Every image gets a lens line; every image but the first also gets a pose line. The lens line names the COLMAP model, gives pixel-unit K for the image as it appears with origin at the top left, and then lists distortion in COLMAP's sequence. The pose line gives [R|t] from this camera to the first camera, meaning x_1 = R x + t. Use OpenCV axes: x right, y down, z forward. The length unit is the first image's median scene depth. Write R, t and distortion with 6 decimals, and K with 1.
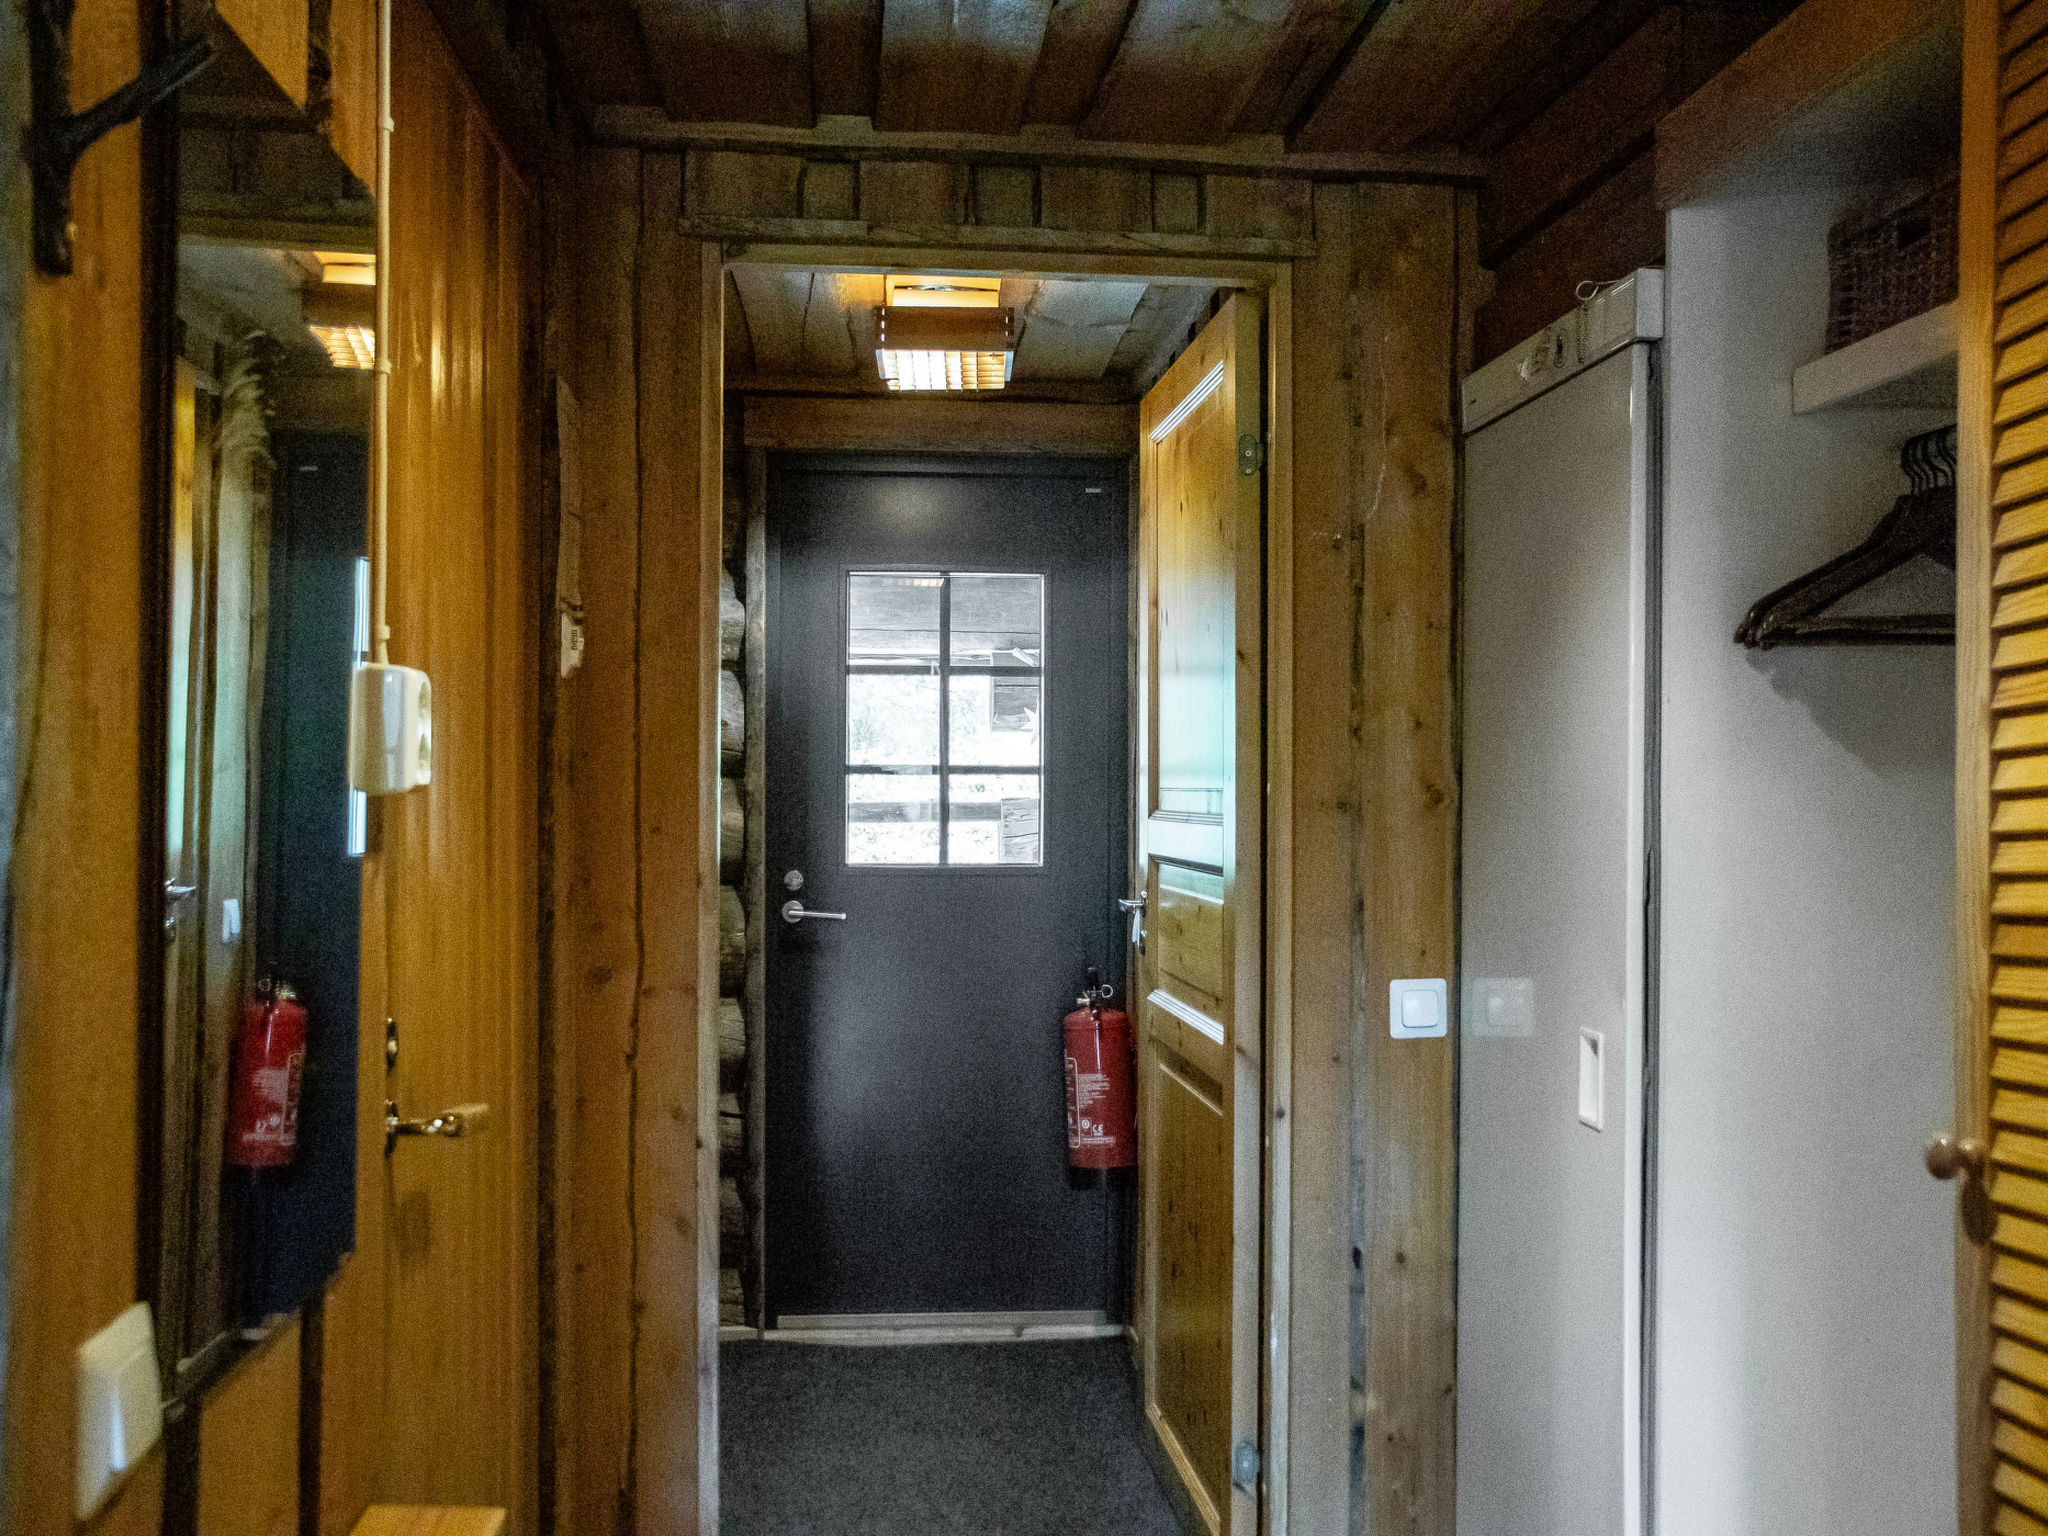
lens RADIAL K [[1939.8, 0, 1024.0], [0, 1939.8, 768.0], [0, 0, 1]] dist [-0.090163, 0.000609]
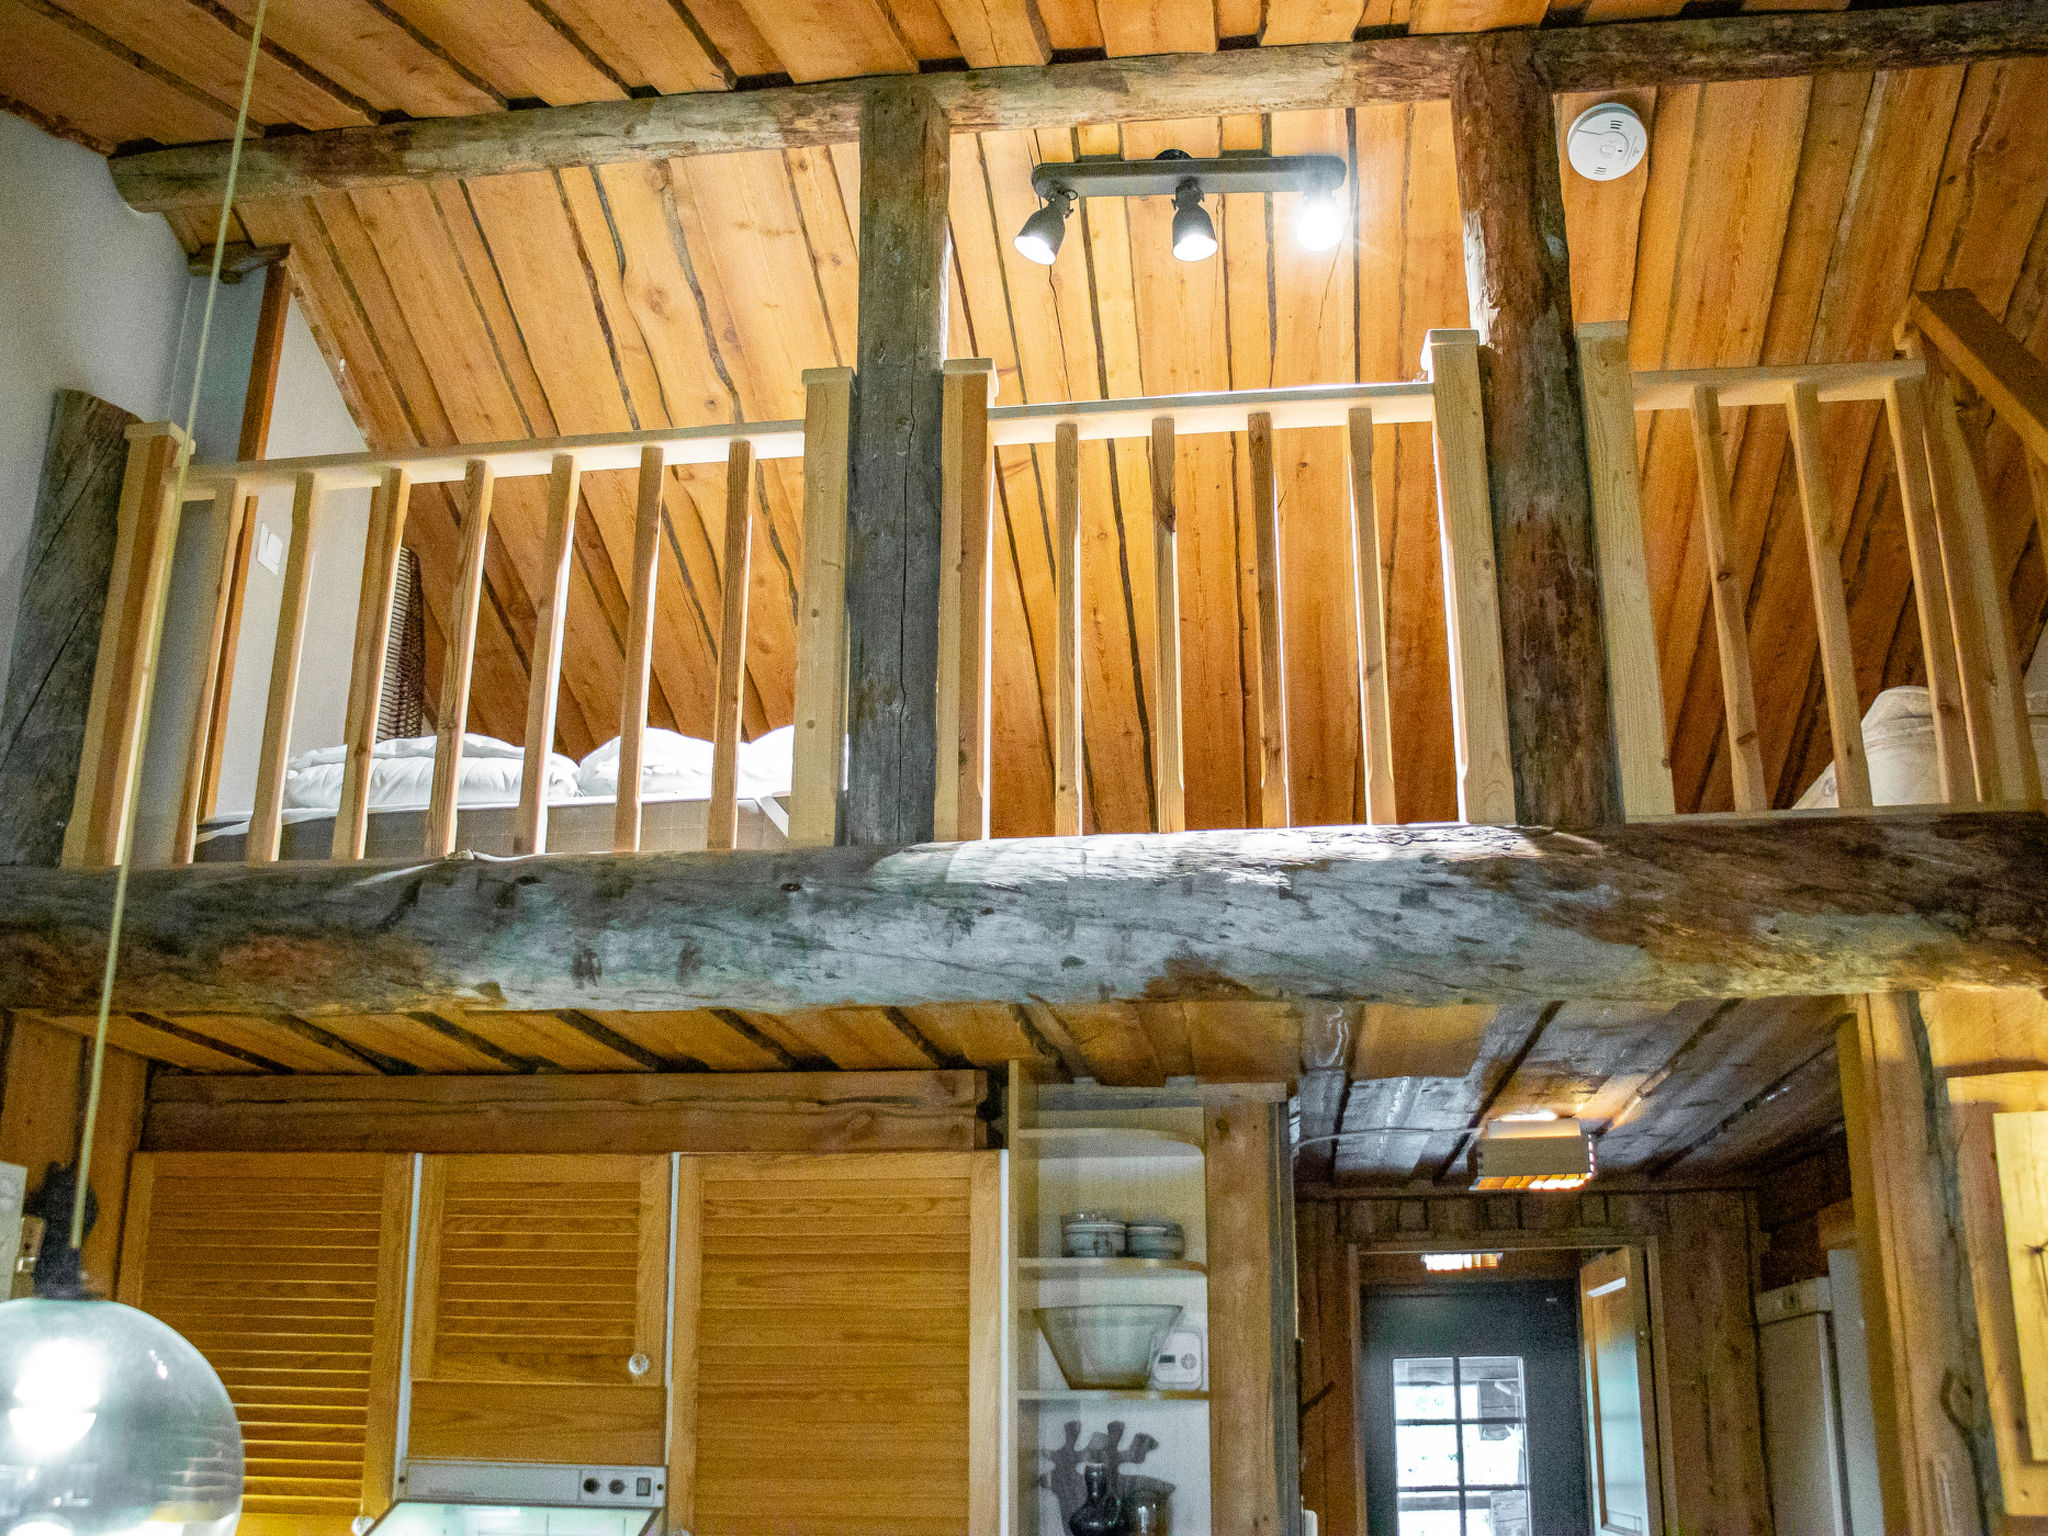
lens RADIAL K [[1902.7, 0, 1057.3], [0, 1902.7, 887.8], [0, 0, 1]] dist [-0.176049, 0.150816]
pose [[0.977133, -0.067165, -0.201741, -0.033618], [0.009888, 0.962127, -0.272422, -0.074346], [0.212398, 0.264198, 0.940790, -0.701292]]
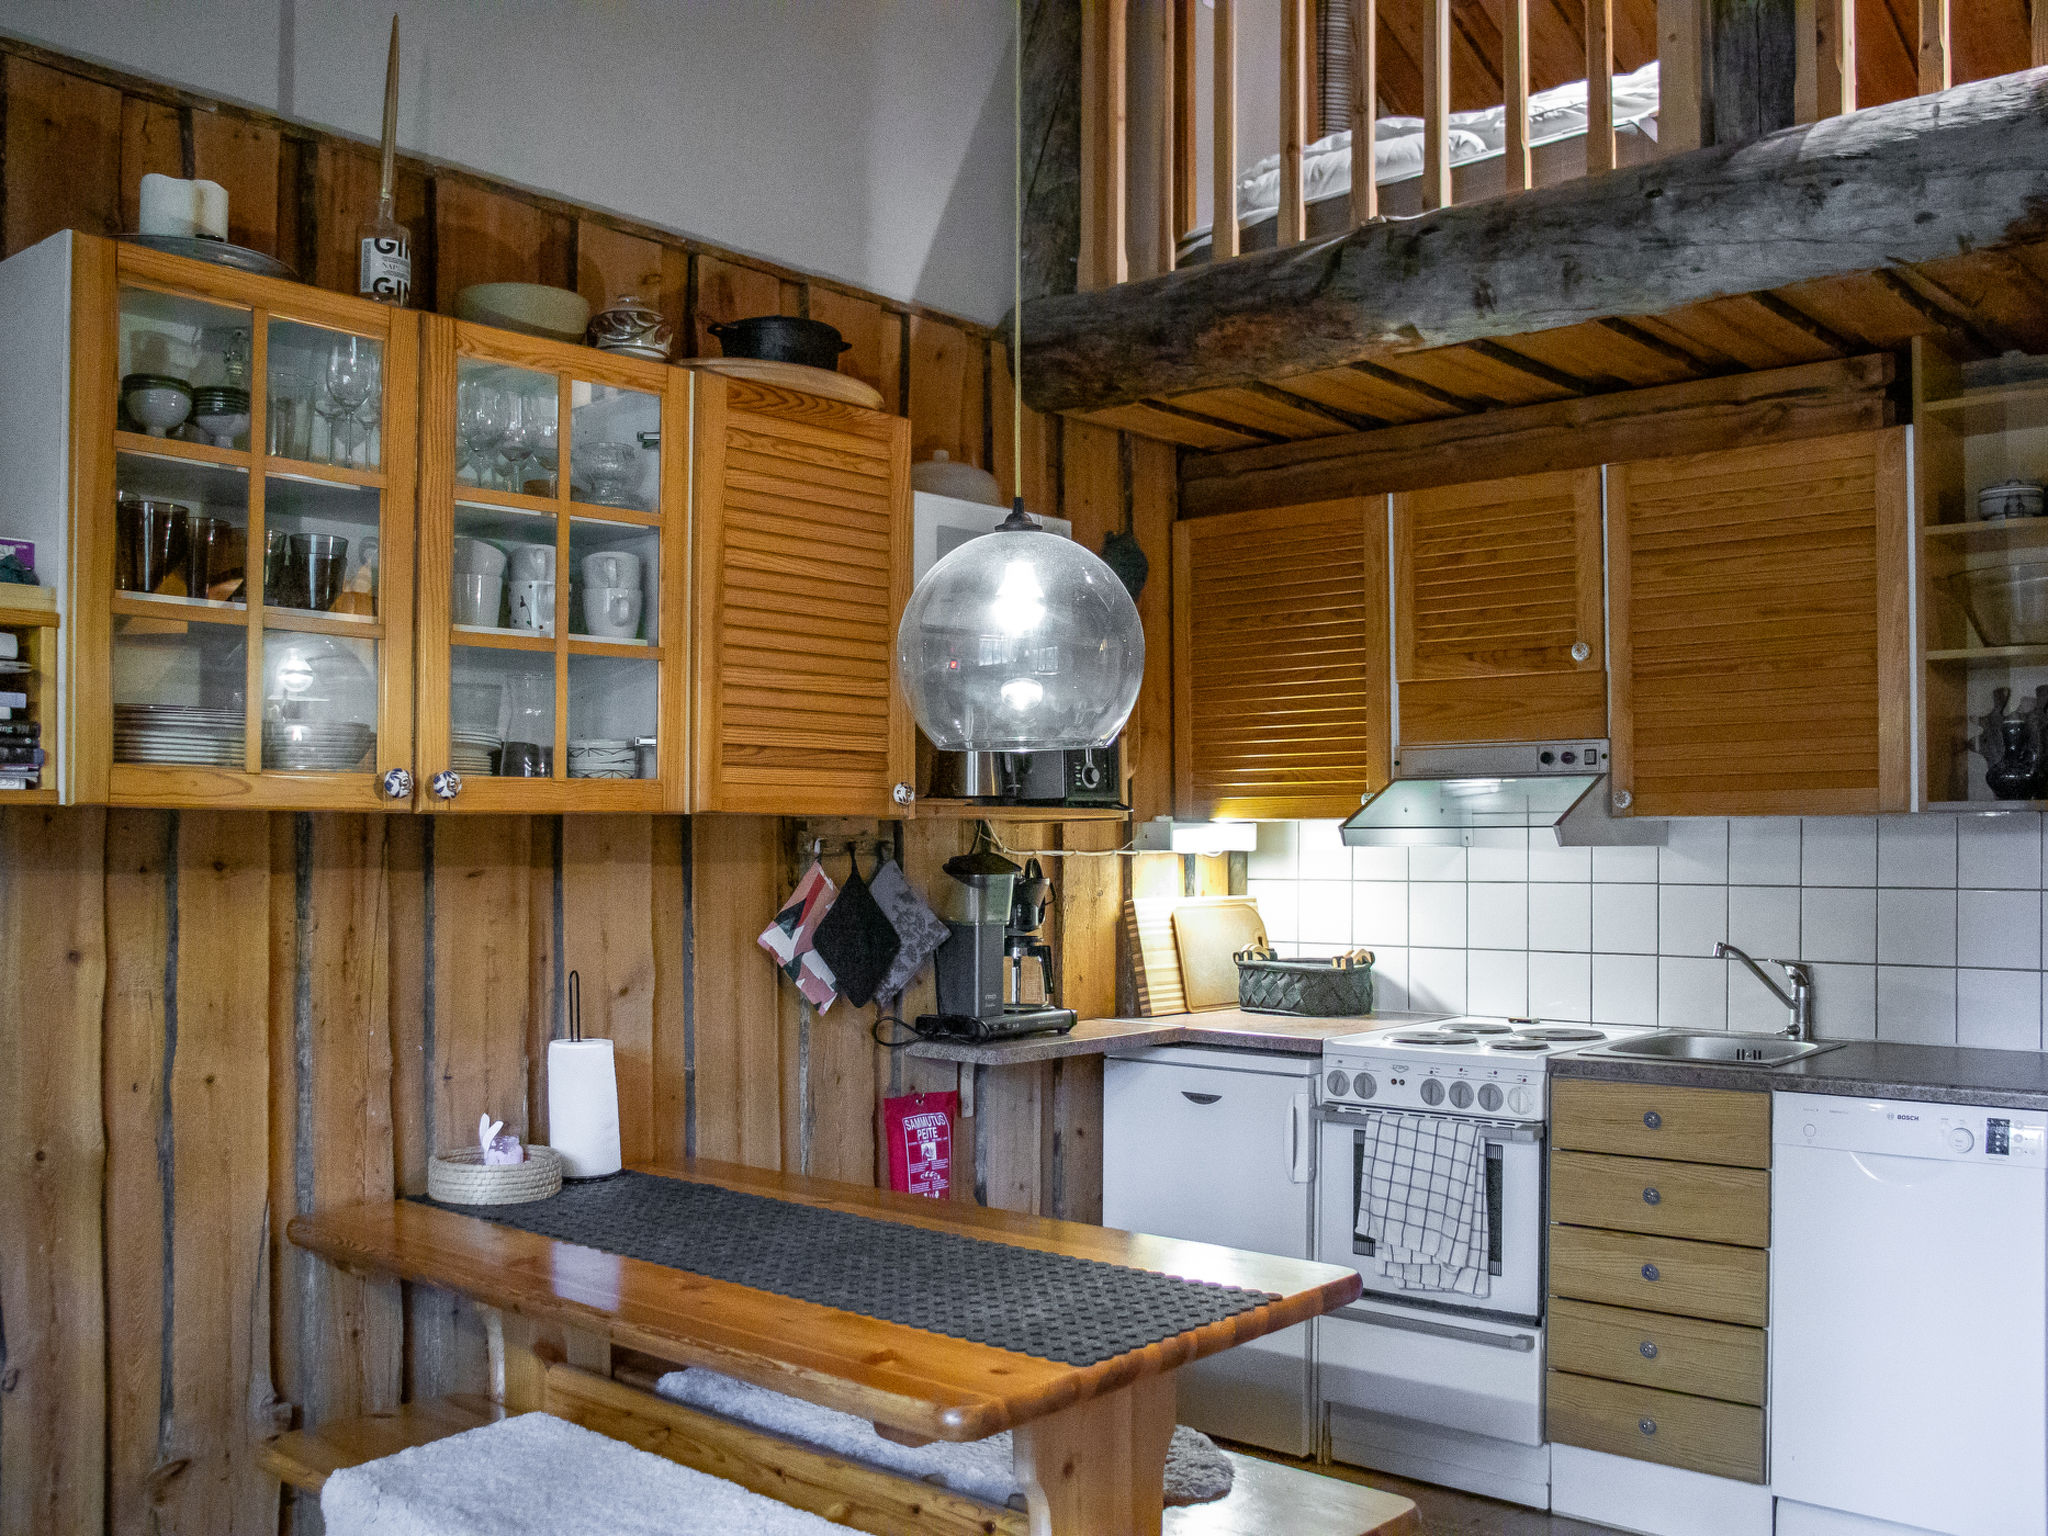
lens RADIAL K [[1859.8, 0, 1027.9], [0, 1859.8, 864.7], [0, 0, 1]] dist [-0.141179, 0.110909]
pose [[0.684523, 0.000197, -0.728991, 0.096024], [0.014677, 0.999794, 0.014051, -0.004984], [0.728844, -0.020318, 0.684379, -0.754131]]
